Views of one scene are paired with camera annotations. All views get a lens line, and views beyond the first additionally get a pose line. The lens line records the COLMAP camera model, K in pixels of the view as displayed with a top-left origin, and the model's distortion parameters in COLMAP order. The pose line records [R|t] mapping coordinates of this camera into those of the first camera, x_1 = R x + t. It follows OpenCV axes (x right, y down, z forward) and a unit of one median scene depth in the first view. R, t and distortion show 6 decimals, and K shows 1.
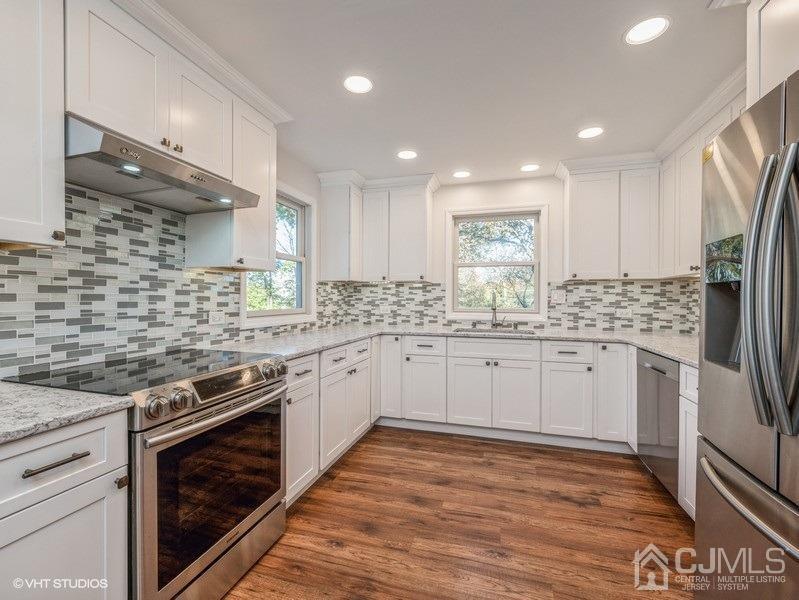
lens RADIAL K [[351.4, 0, 400.2], [0, 351.4, 299.6], [0, 0, 1]] dist [-0.001436, 0.000154]
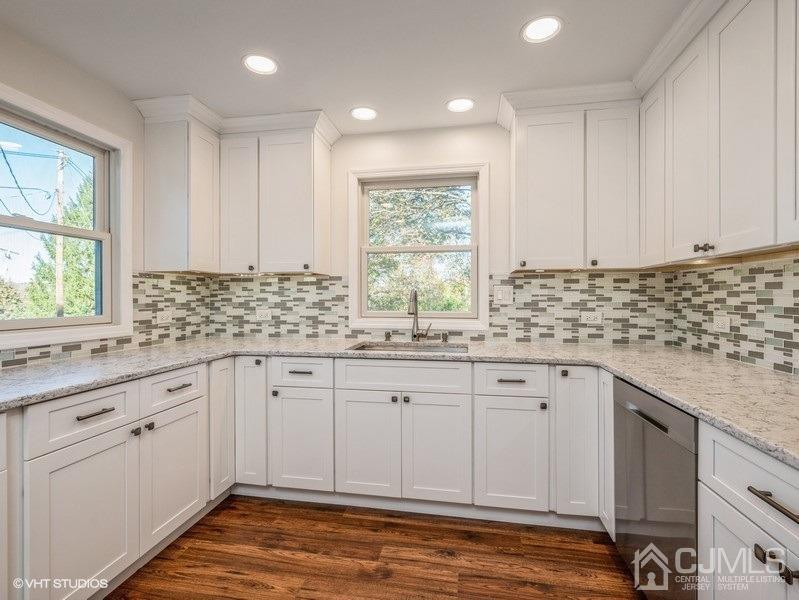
lens RADIAL K [[379.6, 0, 400.9], [0, 379.6, 297.2], [0, 0, 1]] dist [0.001413, -0.001362]
pose [[0.993527, -0.004240, 0.113517, 0.180186], [0.004724, 0.999981, -0.003990, -0.002124], [-0.113498, 0.004501, 0.993528, 0.301303]]
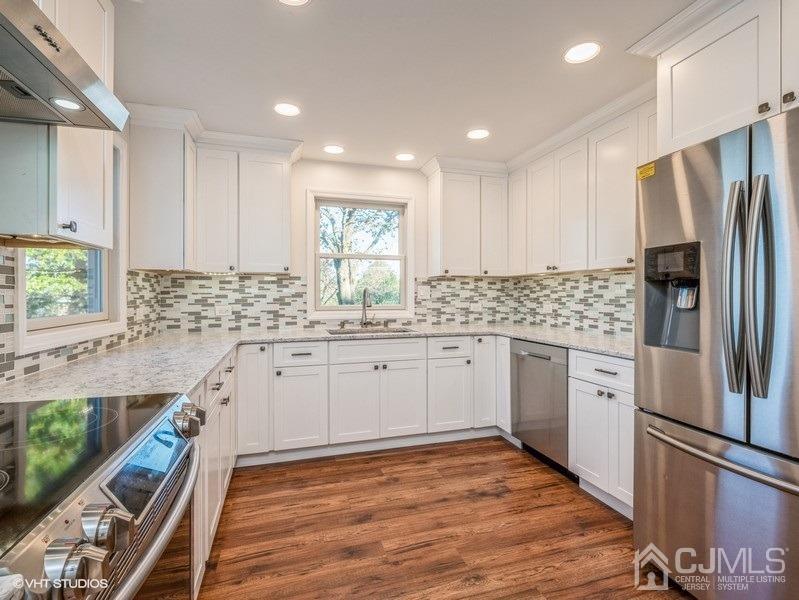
lens RADIAL K [[379.6, 0, 396.6], [0, 379.6, 294.3], [0, 0, 1]] dist [0.001413, -0.001362]
pose [[0.834844, -0.005652, 0.550458, -0.232082], [0.007472, 0.999972, -0.001066, -0.002558], [-0.550436, 0.005003, 0.834862, 0.163316]]
